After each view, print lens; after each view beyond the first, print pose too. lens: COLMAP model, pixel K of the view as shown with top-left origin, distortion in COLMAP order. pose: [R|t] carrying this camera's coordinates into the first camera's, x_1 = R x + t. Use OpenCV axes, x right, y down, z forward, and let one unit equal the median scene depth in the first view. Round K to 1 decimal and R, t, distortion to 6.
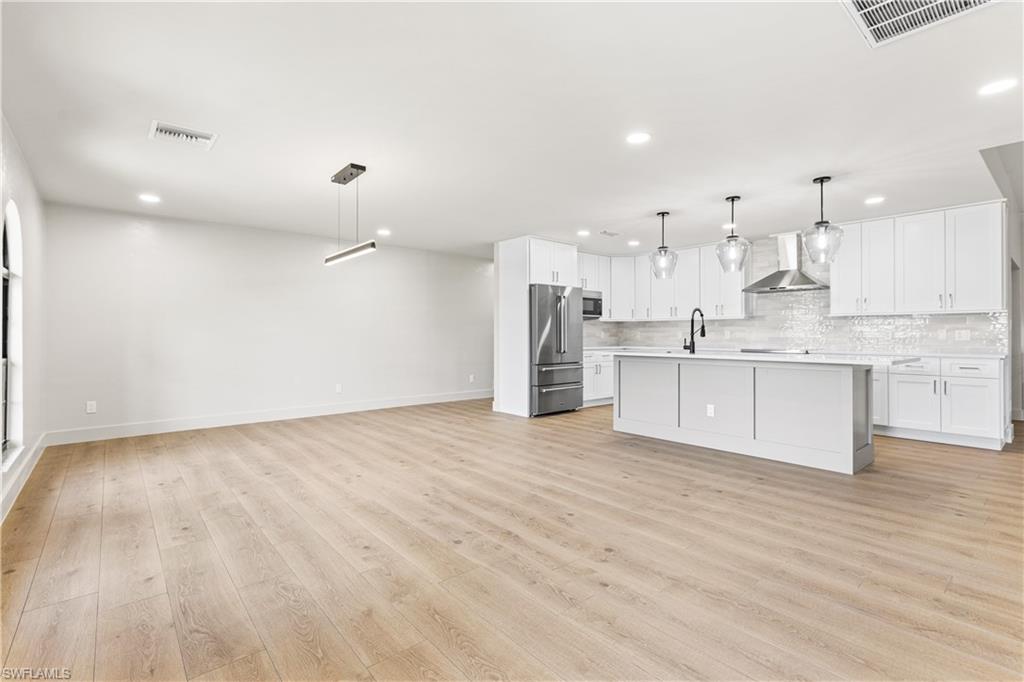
lens RADIAL K [[477.2, 0, 517.8], [0, 477.2, 333.8], [0, 0, 1]] dist [0.000775, -0.000094]
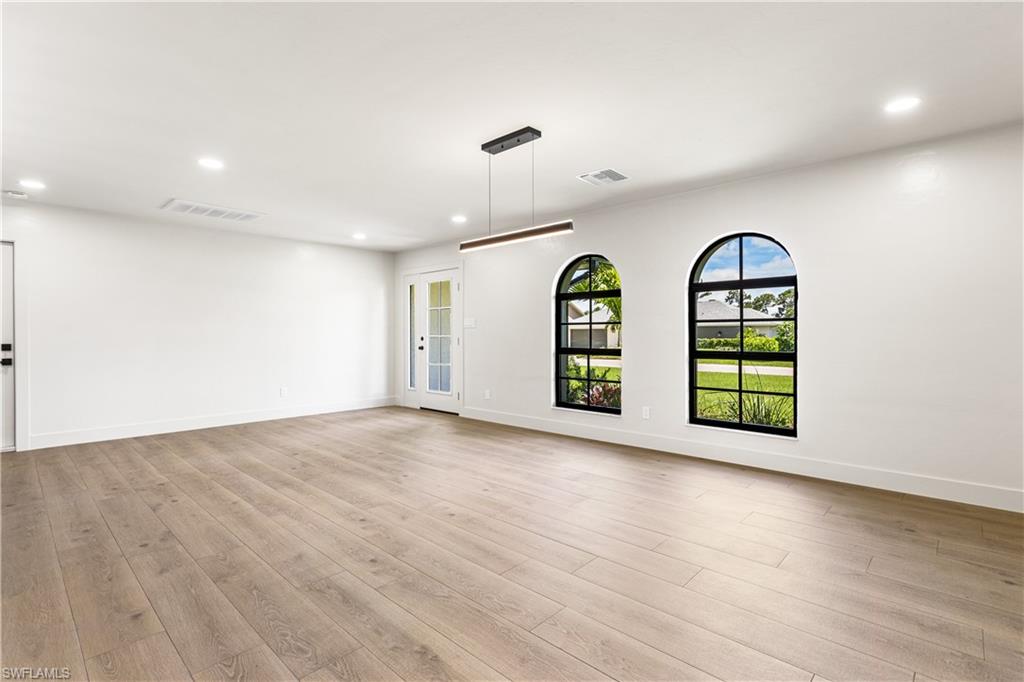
lens RADIAL K [[477.2, 0, 517.8], [0, 477.2, 333.8], [0, 0, 1]] dist [0.000775, -0.000094]
pose [[-0.993749, 0.003848, -0.111571, -0.287592], [0.004068, 0.999990, -0.001740, 0.001635], [0.111563, -0.002183, -0.993755, 1.867735]]
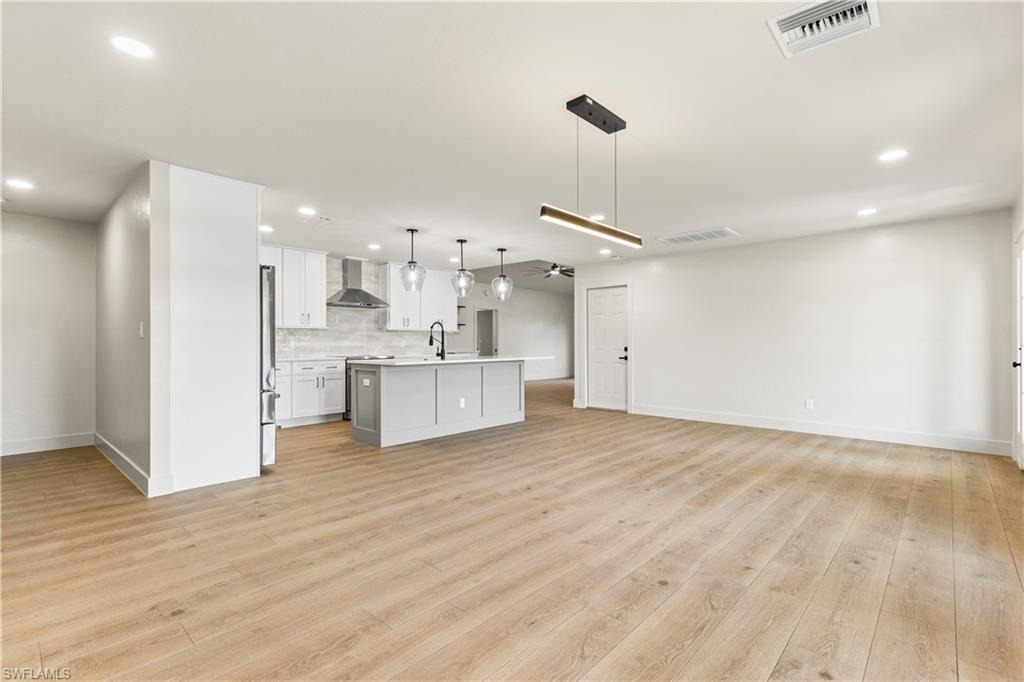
lens RADIAL K [[478.7, 0, 507.2], [0, 478.7, 344.4], [0, 0, 1]] dist [-0.010309, -0.000259]
pose [[-0.116516, -0.000573, 0.993189, -1.069690], [0.001628, 0.999998, 0.000768, 0.003655], [-0.993188, 0.001706, -0.116514, 1.249148]]
